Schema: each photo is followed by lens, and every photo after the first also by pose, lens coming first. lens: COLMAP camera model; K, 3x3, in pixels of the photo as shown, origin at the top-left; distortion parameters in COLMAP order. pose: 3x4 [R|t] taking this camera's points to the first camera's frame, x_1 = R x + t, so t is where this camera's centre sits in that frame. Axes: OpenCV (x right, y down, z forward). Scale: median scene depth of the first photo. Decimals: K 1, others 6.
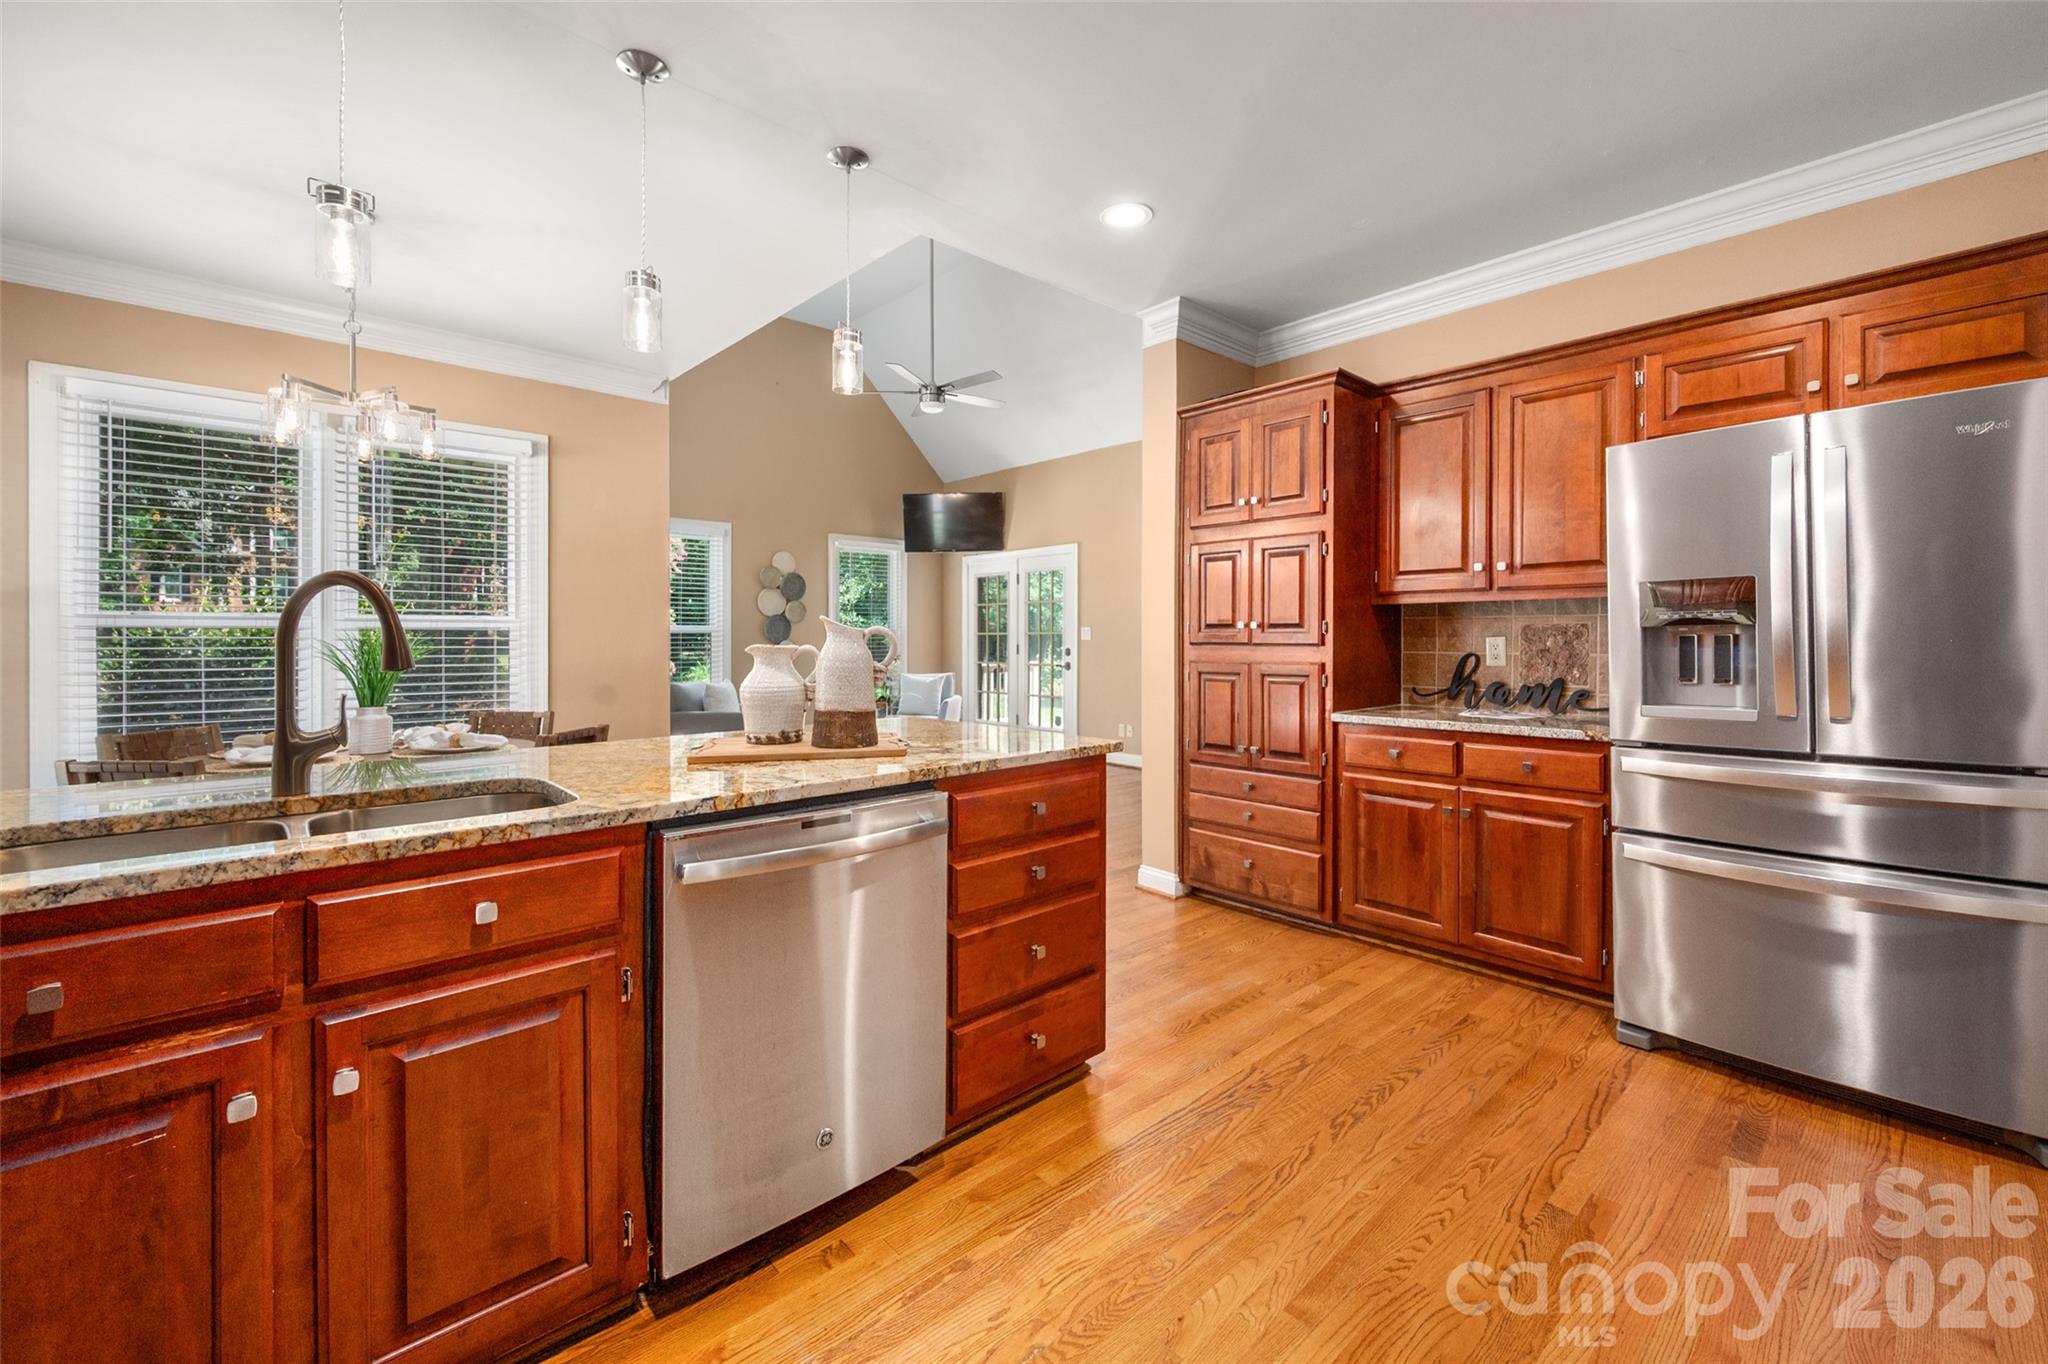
lens RADIAL K [[828.9, 0, 1035.7], [0, 828.9, 646.4], [0, 0, 1]] dist [-0.012379, -0.000428]
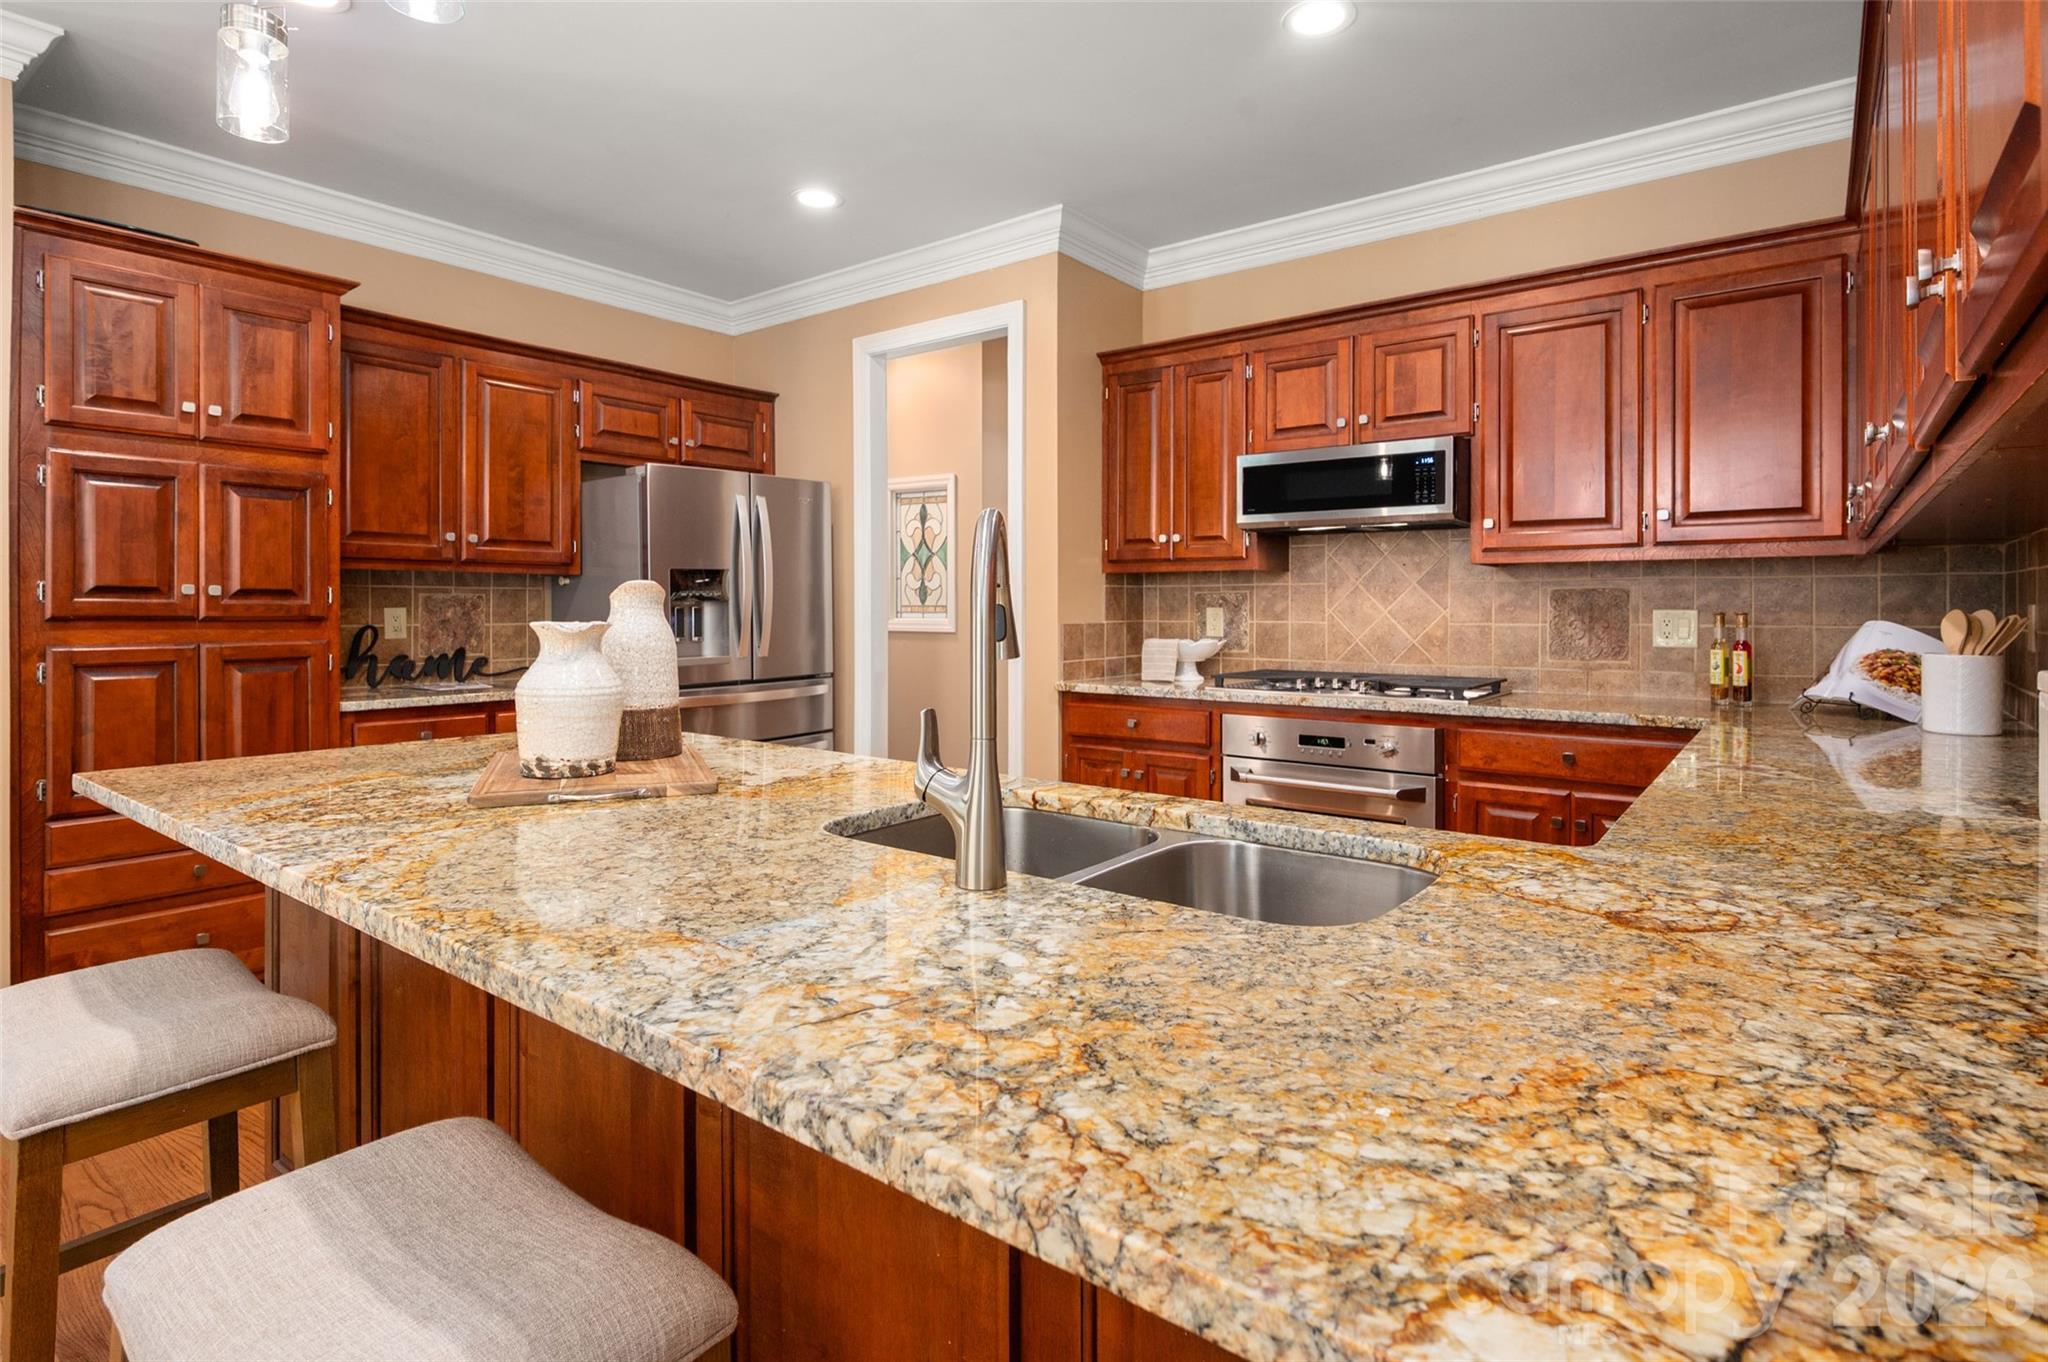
lens RADIAL K [[1015.3, 0, 1039.2], [0, 1015.3, 619.3], [0, 0, 1]] dist [-0.002668, -0.001841]
pose [[-0.176326, -0.011409, 0.984266, -0.827422], [0.006434, 0.999898, 0.012743, -0.009800], [-0.984311, 0.008580, -0.176235, 0.558662]]
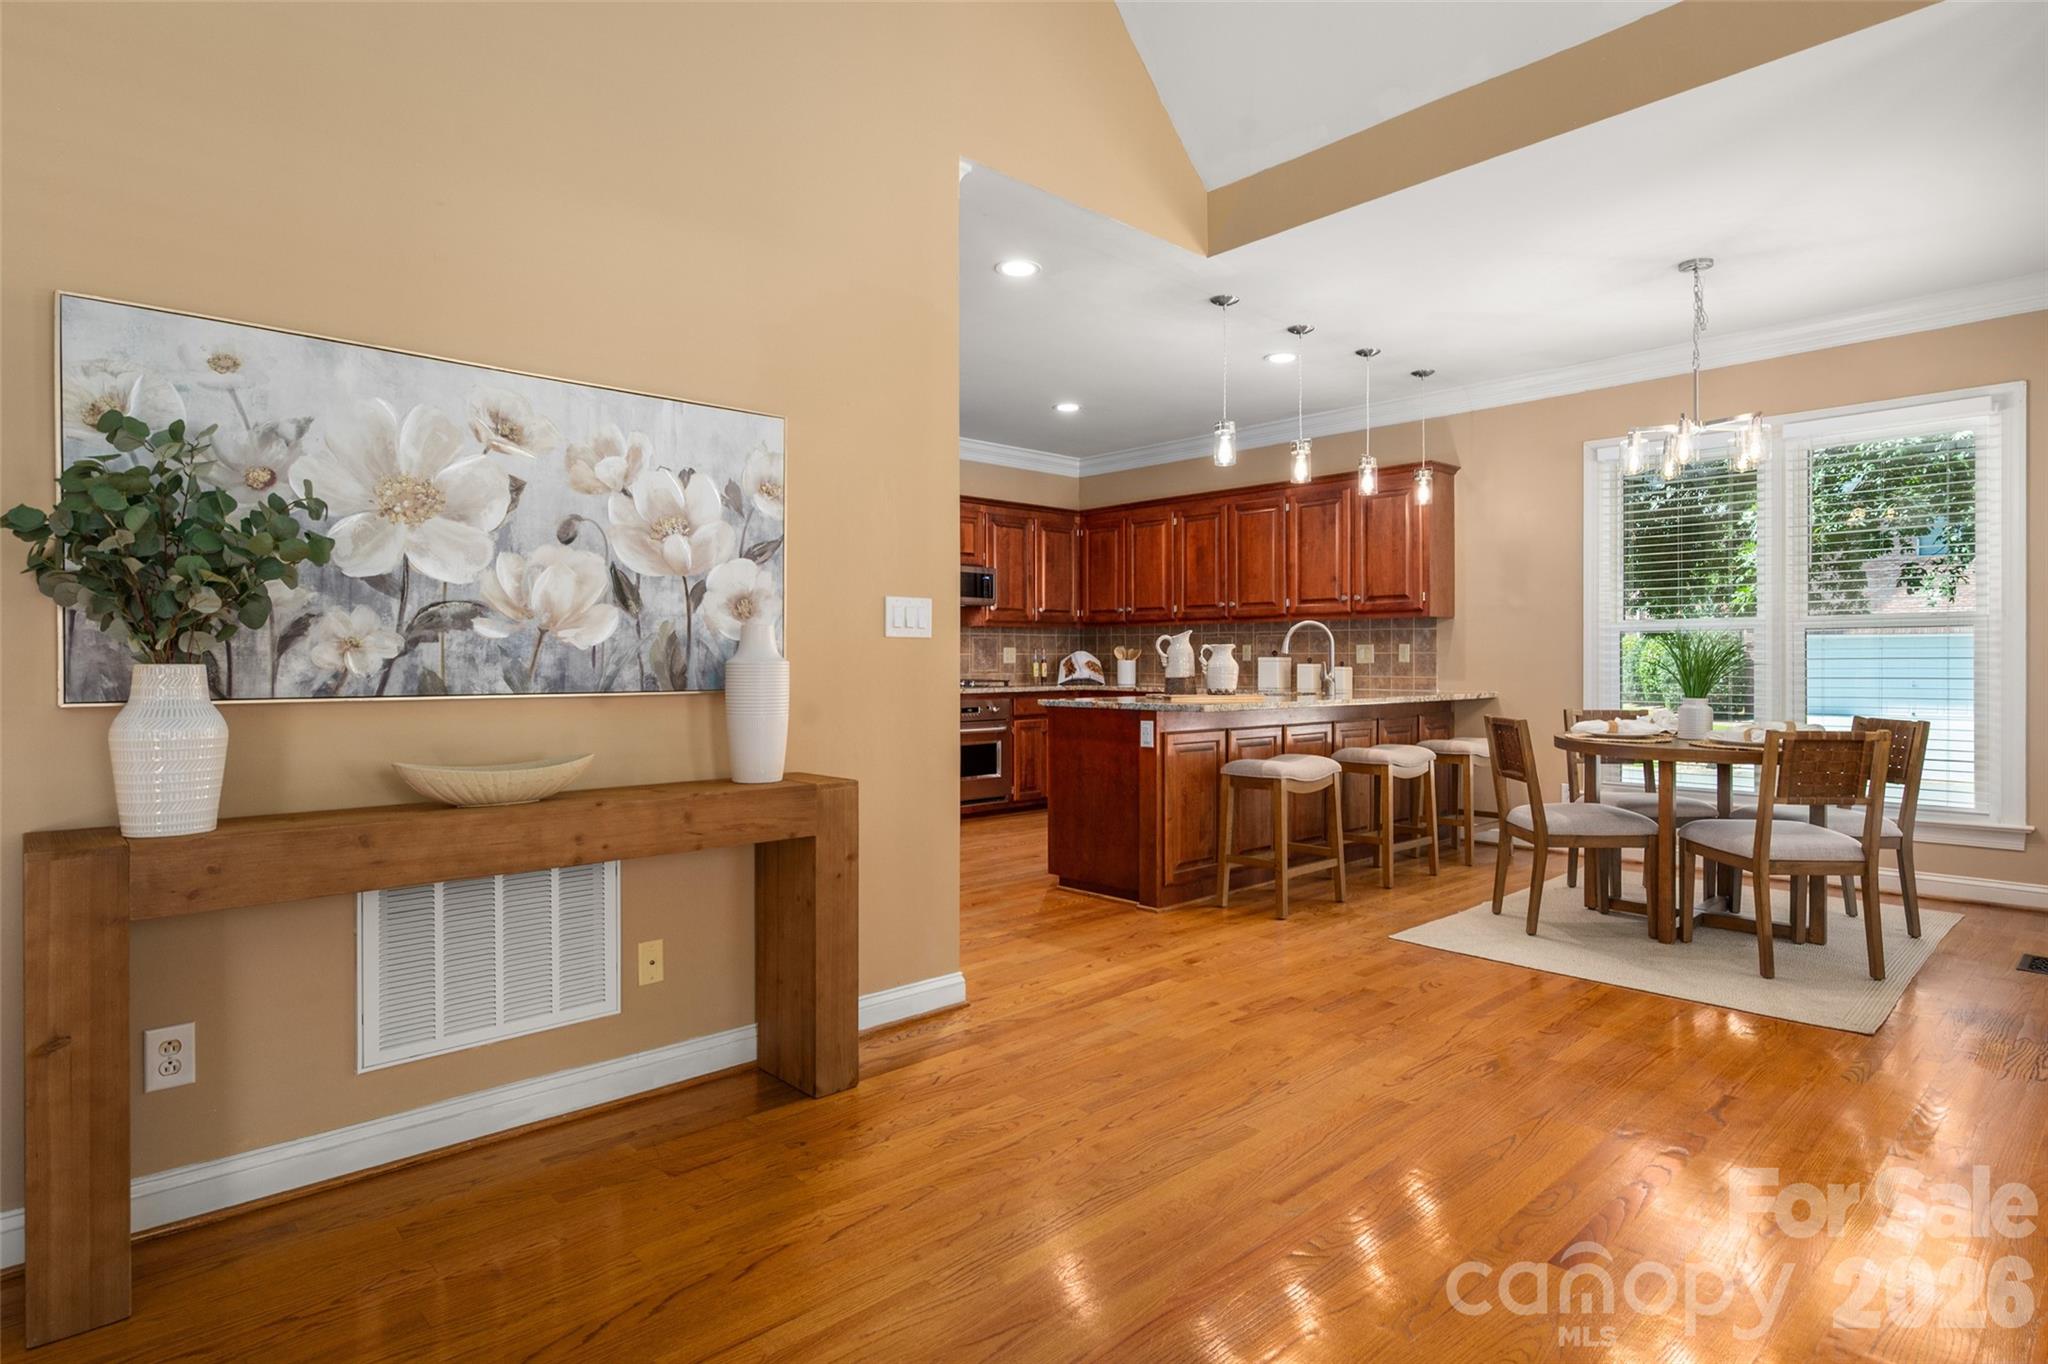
lens RADIAL K [[1062.1, 0, 1037.1], [0, 1062.1, 662.5], [0, 0, 1]] dist [-0.004101, 0.000796]
pose [[-0.999963, 0.001458, -0.008530, 0.088463], [0.001371, 0.999946, 0.010283, 0.009028], [0.008545, 0.010271, -0.999911, 2.460090]]
